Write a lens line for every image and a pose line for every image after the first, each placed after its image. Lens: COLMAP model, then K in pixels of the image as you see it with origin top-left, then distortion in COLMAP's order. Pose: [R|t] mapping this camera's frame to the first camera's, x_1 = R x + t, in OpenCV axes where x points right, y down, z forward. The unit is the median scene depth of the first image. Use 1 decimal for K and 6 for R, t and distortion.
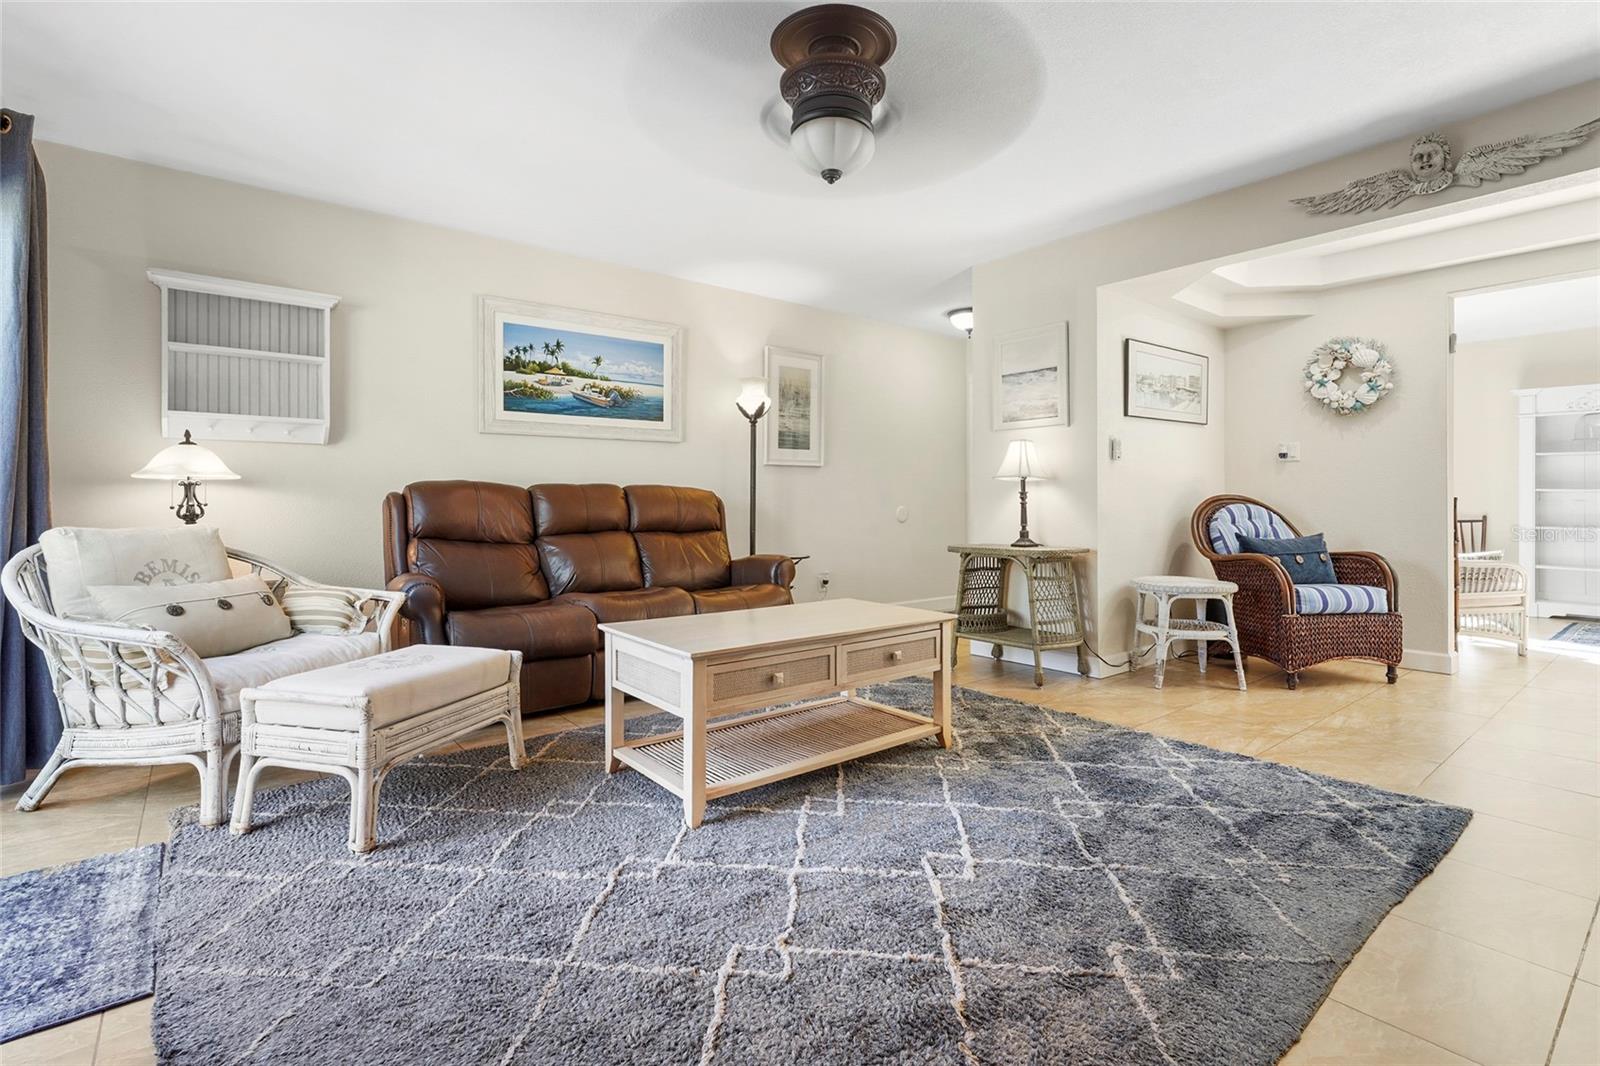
lens RADIAL K [[740.1, 0, 785.4], [0, 740.1, 493.1], [0, 0, 1]] dist [-0.015303, -0.000282]
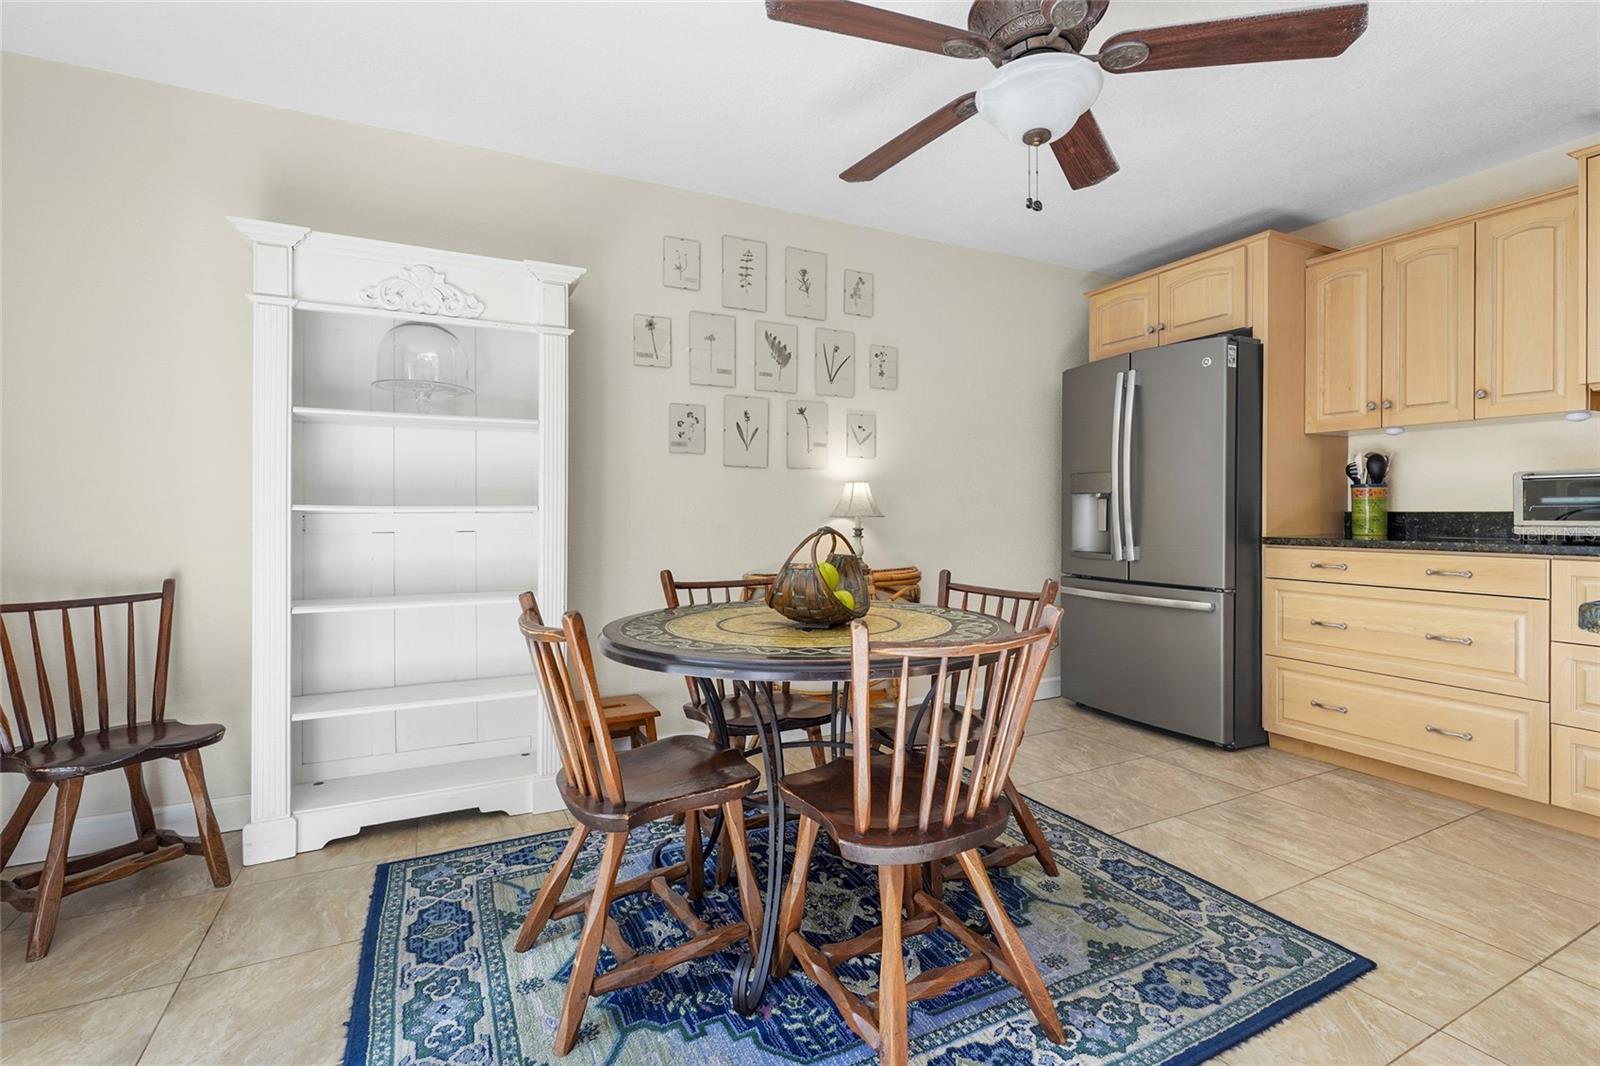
lens RADIAL K [[740.1, 0, 798.8], [0, 740.1, 523.9], [0, 0, 1]] dist [-0.015303, -0.000282]
pose [[0.170682, -0.005359, 0.985312, 0.705948], [-0.001281, 0.999983, 0.005661, 0.001515], [-0.985325, -0.002228, 0.170672, 0.682204]]
